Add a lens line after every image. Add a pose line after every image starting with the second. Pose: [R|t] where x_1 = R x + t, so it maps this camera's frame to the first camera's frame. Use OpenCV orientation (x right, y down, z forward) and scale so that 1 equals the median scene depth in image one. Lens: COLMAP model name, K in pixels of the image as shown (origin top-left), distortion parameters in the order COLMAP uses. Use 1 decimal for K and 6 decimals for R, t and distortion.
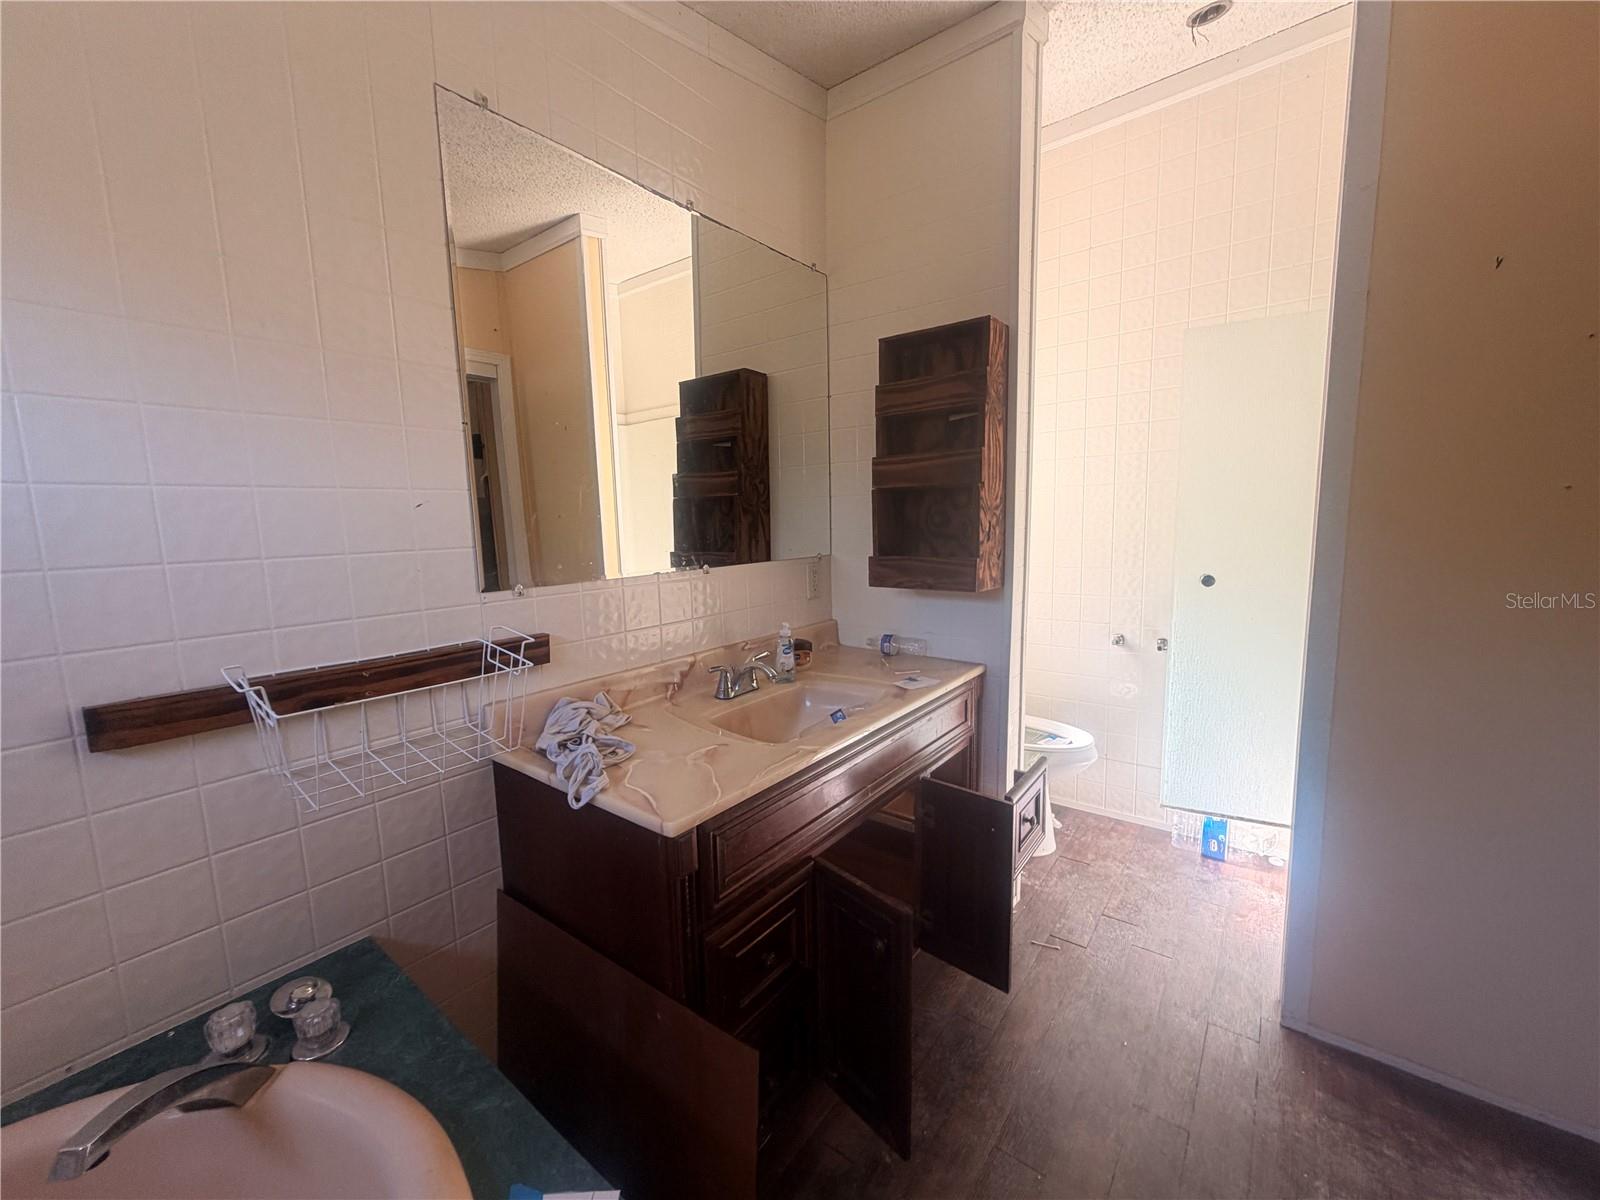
lens RADIAL K [[638.5, 0, 797.9], [0, 638.5, 599.6], [0, 0, 1]] dist [-0.001516, 0.000834]
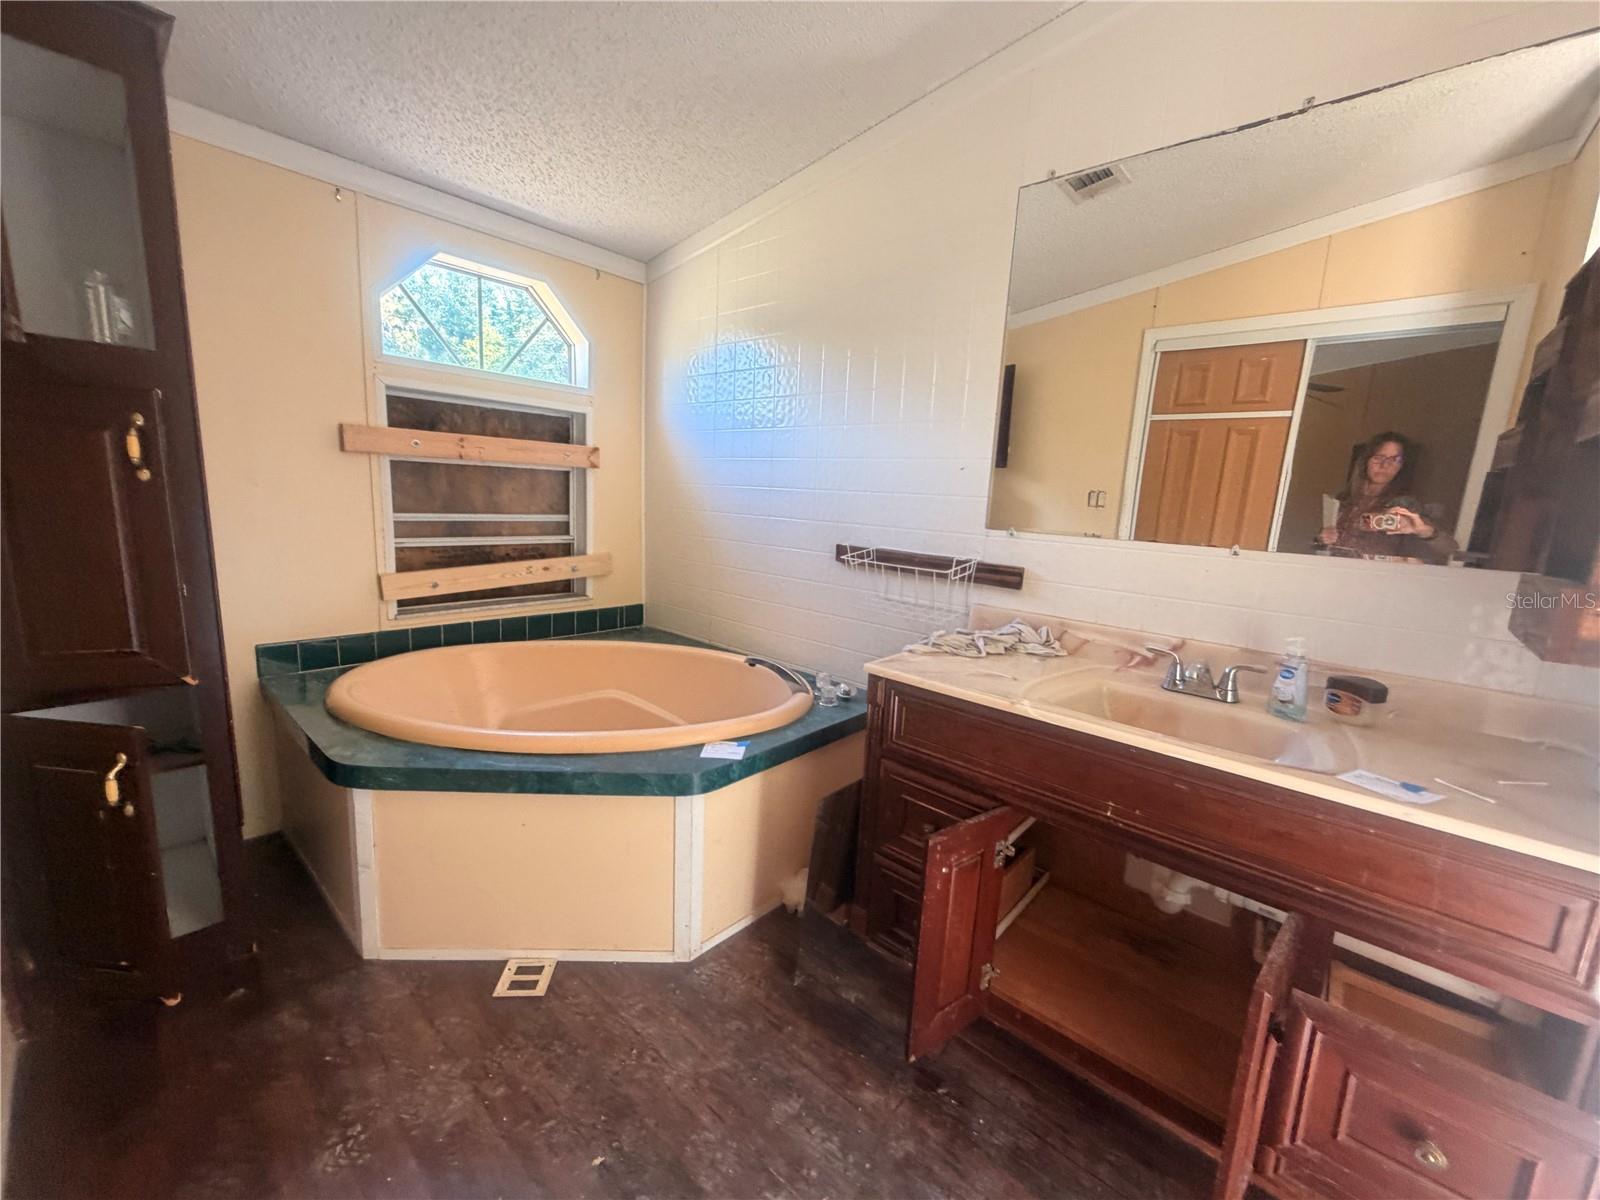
lens RADIAL K [[638.5, 0, 794.2], [0, 638.5, 600.6], [0, 0, 1]] dist [-0.001516, 0.000834]
pose [[-0.068779, 0.190185, -0.979336, 0.825455], [-0.178743, 0.963427, 0.199648, -0.053022], [0.981489, 0.188781, -0.032269, 0.516527]]
